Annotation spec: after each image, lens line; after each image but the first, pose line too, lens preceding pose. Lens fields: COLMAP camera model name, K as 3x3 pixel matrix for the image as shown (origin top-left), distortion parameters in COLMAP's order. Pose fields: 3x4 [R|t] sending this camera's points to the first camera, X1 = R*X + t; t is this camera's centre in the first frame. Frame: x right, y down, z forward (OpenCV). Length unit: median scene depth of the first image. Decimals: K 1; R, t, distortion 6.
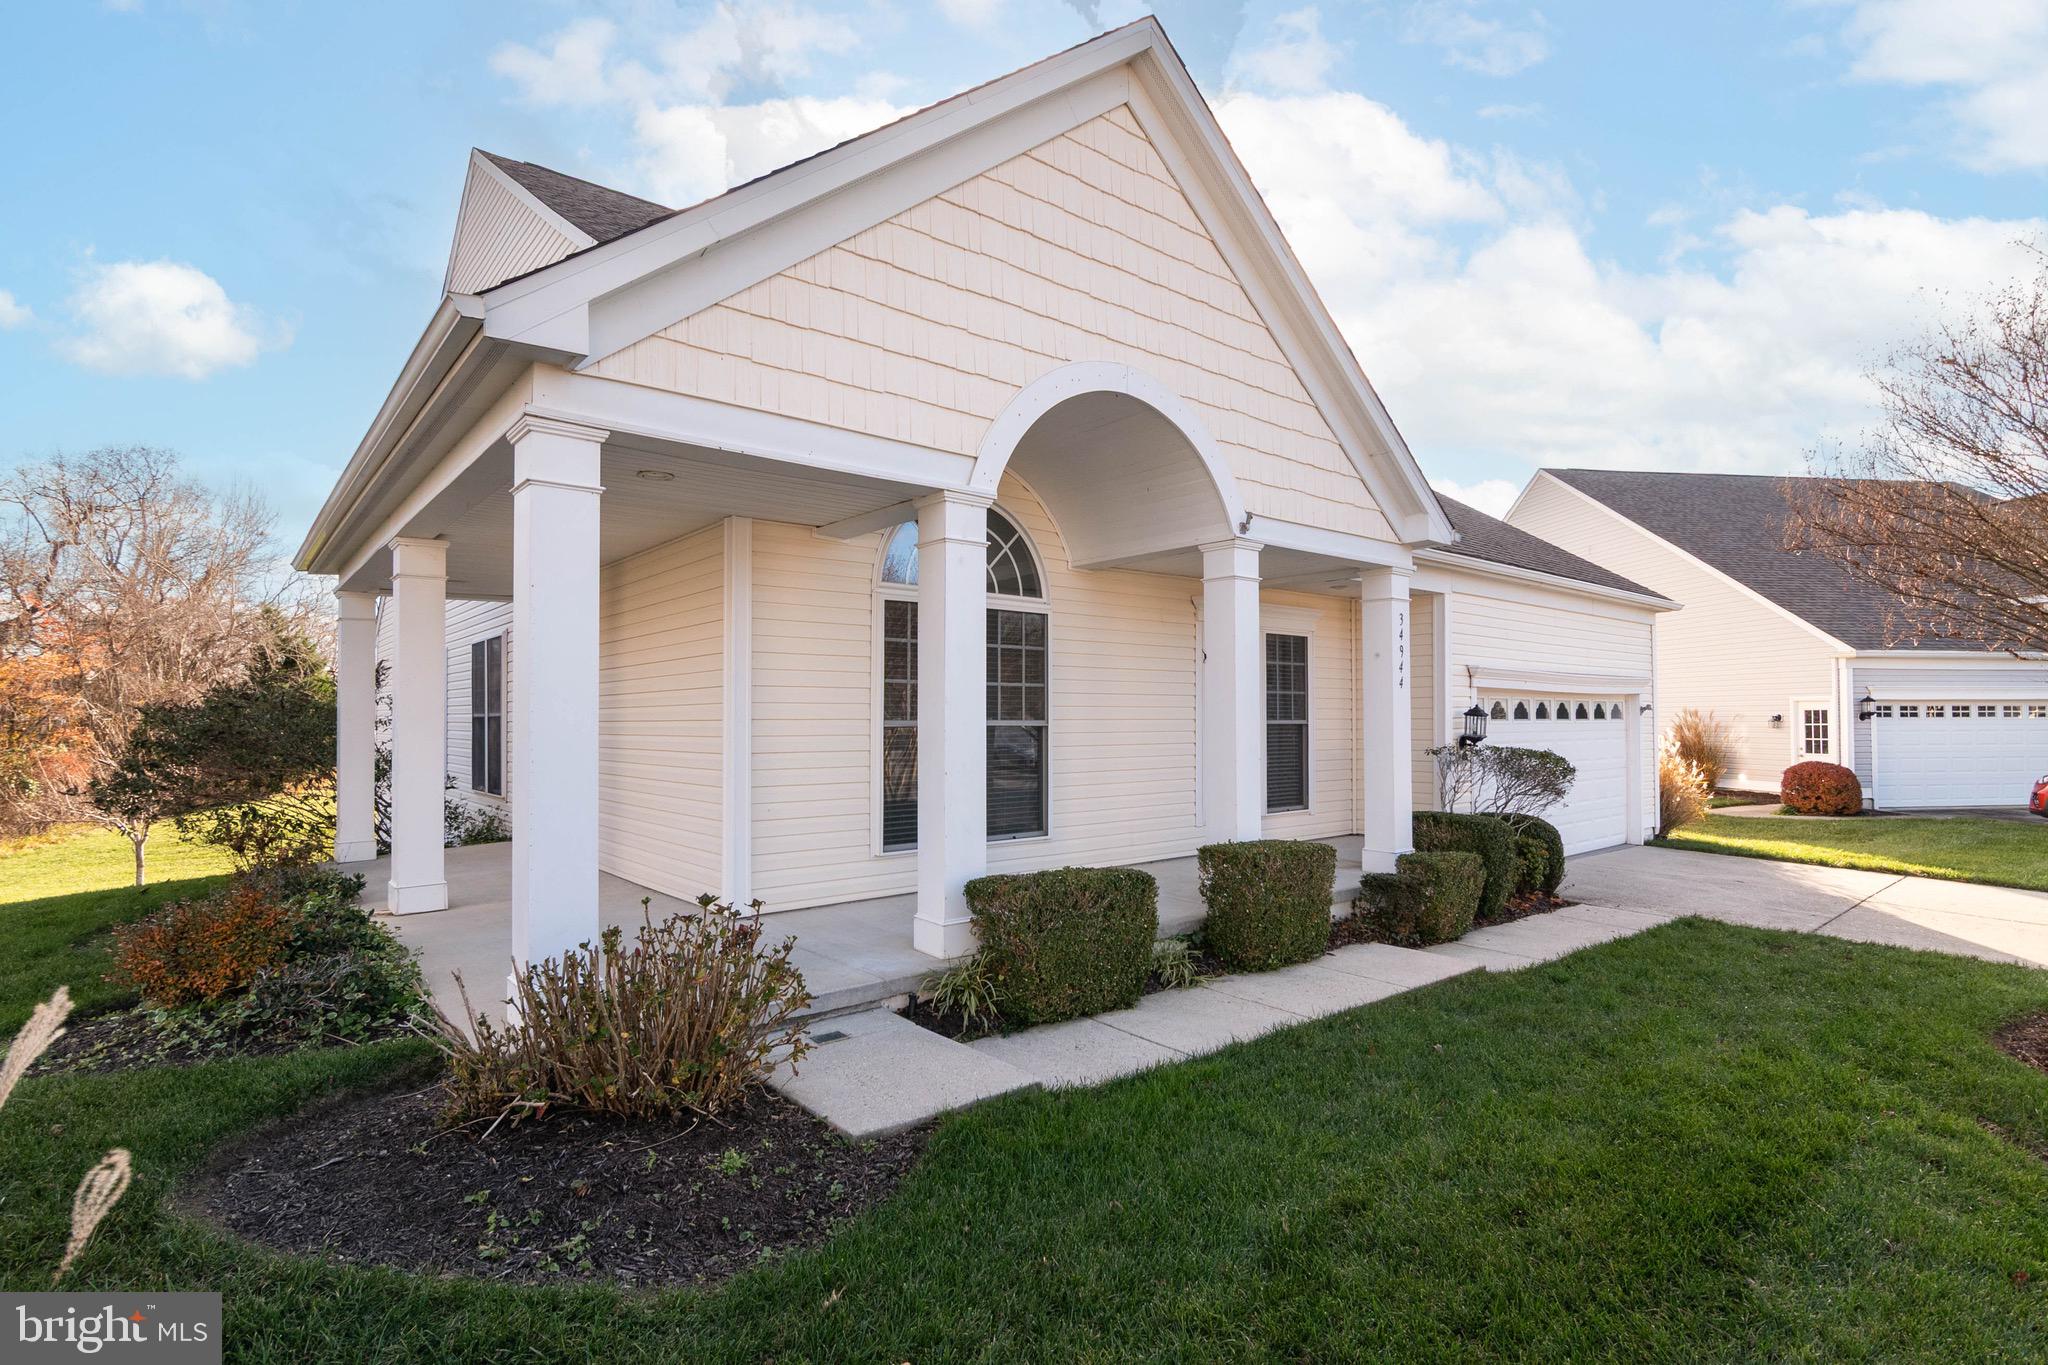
lens RADIAL K [[974.6, 0, 1025.8], [0, 974.6, 729.5], [0, 0, 1]] dist [-0.001473, -0.000217]
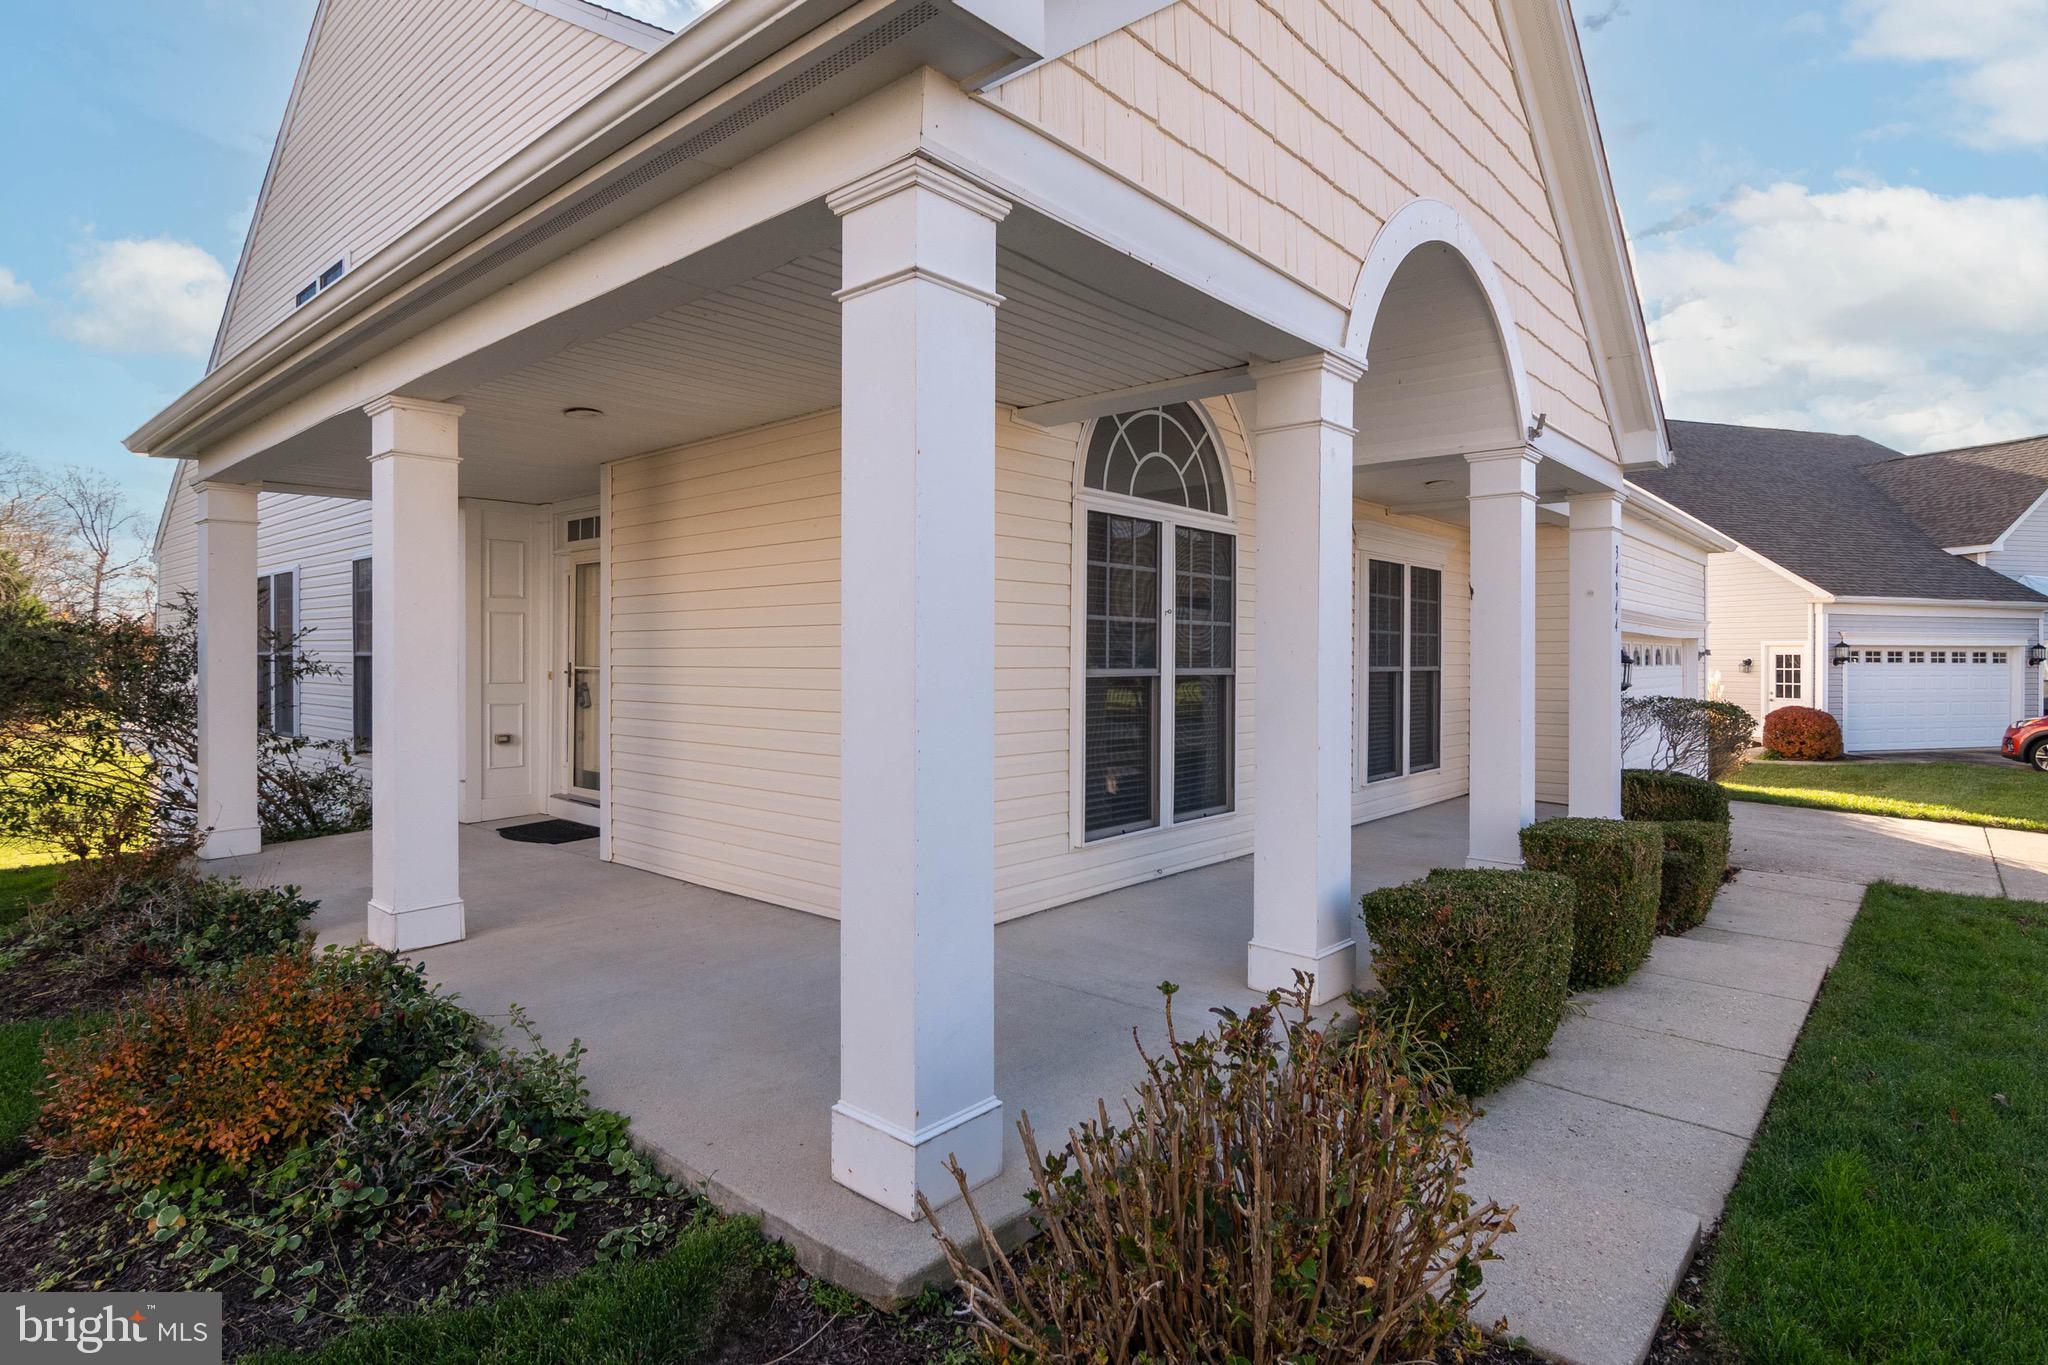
lens RADIAL K [[1013.5, 0, 1024.0], [0, 1013.5, 682.5], [0, 0, 1]] dist [-0.001109, 0.000280]
pose [[0.986214, 0.000757, 0.165475, -0.182112], [-0.003312, 0.999880, 0.015162, -0.006085], [-0.165444, -0.015501, 0.986097, 0.129248]]
